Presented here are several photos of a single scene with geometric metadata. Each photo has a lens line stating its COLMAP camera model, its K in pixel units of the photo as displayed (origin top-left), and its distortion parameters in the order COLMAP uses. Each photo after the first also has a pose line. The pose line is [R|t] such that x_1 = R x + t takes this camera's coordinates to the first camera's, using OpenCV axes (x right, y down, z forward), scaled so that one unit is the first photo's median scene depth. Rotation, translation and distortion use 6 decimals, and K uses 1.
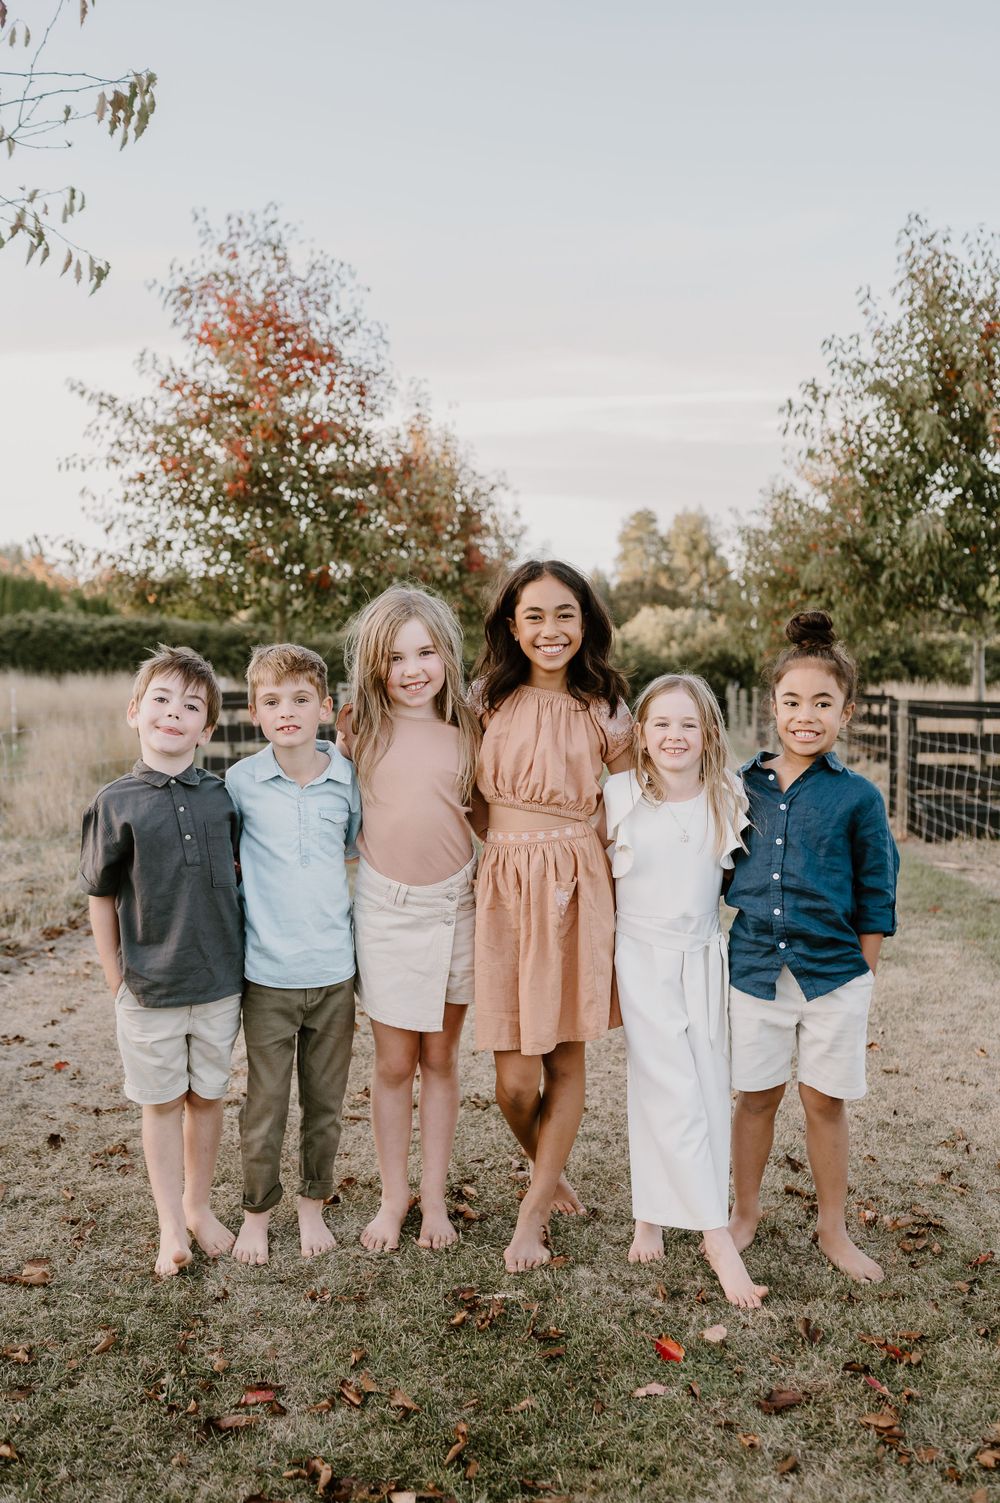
lens RADIAL K [[1484.3, 0, 500.0], [0, 1484.3, 751.5], [0, 0, 1]] dist [-0.008316, 0.008049]
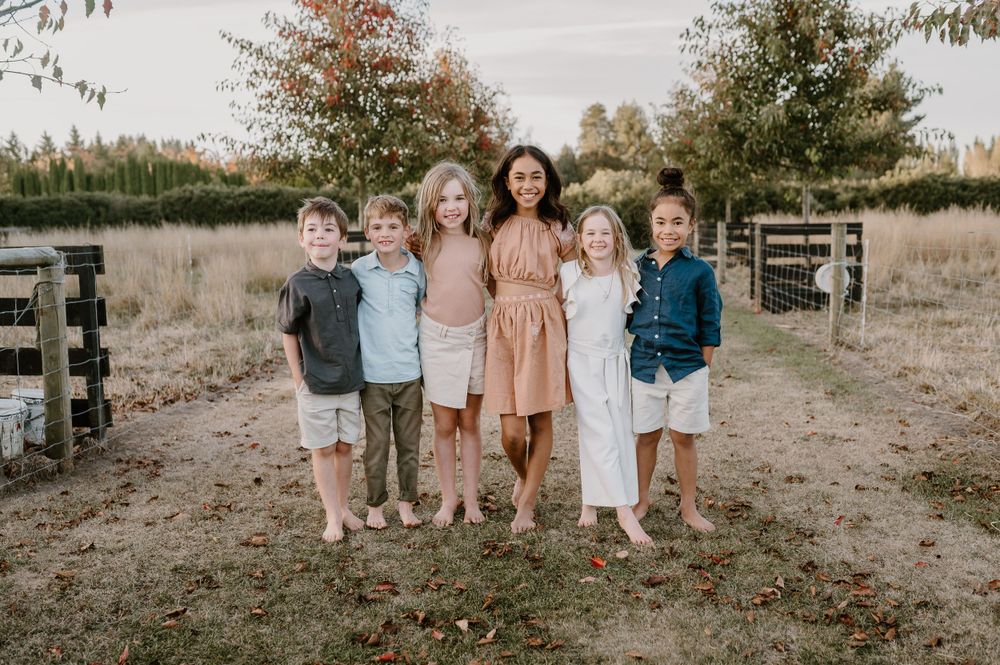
lens RADIAL K [[980.4, 0, 493.3], [0, 980.4, 350.1], [0, 0, 1]] dist [-0.001553, -0.002986]
pose [[0.999550, -0.026619, -0.013846, 0.003135], [0.027663, 0.996275, 0.081671, 0.017404], [0.011621, -0.082018, 0.996563, -0.162439]]
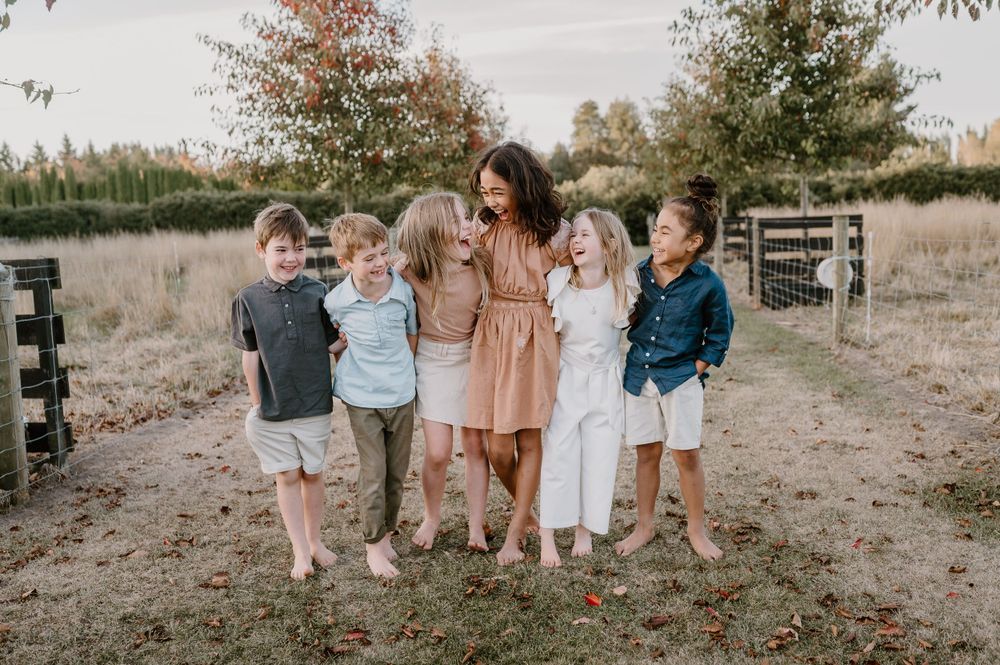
lens RADIAL K [[987.3, 0, 500.0], [0, 987.3, 332.5], [0, 0, 1]] dist [-0.006851, 0.004842]
pose [[0.998704, -0.050744, -0.003950, 0.018731], [0.050893, 0.996632, 0.064296, 0.011730], [0.000674, -0.064414, 0.997923, -0.080908]]
